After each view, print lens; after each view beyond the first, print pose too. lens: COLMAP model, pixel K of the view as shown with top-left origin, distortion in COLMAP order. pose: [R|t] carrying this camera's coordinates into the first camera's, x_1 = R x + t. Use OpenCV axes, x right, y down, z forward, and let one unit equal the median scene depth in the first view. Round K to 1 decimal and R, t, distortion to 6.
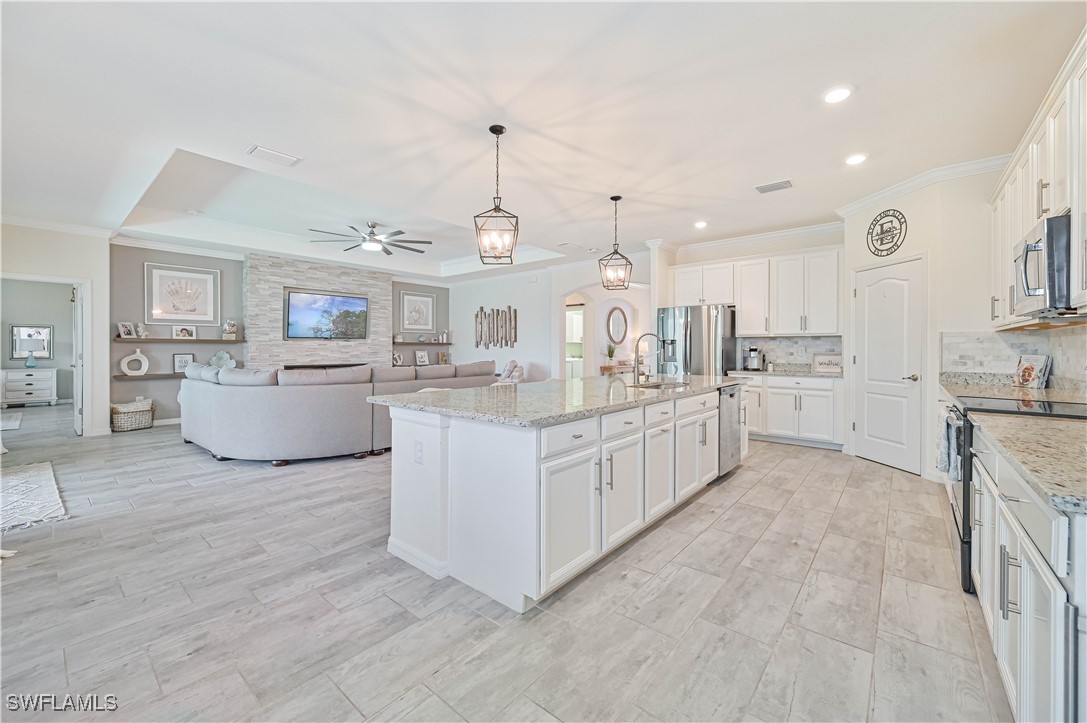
lens RADIAL K [[429.4, 0, 545.9], [0, 429.4, 349.3], [0, 0, 1]] dist [-0.001942, 0.000181]
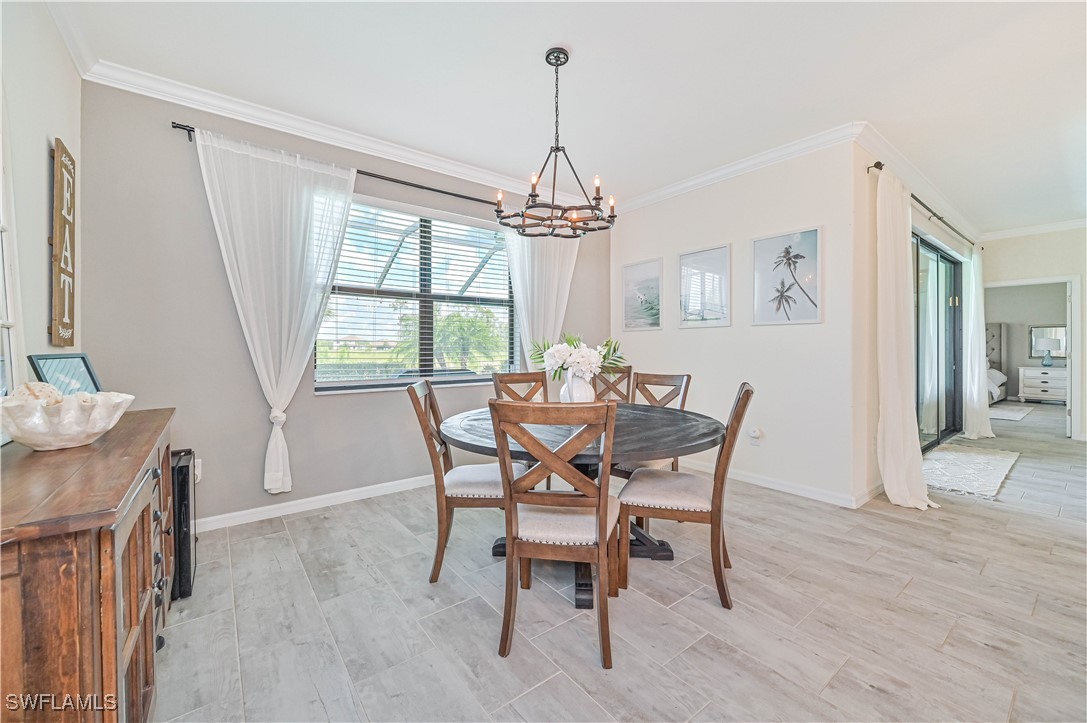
lens RADIAL K [[429.4, 0, 545.9], [0, 429.4, 349.3], [0, 0, 1]] dist [-0.001942, 0.000181]
pose [[-0.214154, 0.001903, -0.976798, 0.098475], [-0.001241, 0.999997, 0.002220, 0.001624], [0.976799, 0.001688, -0.214151, 0.048568]]
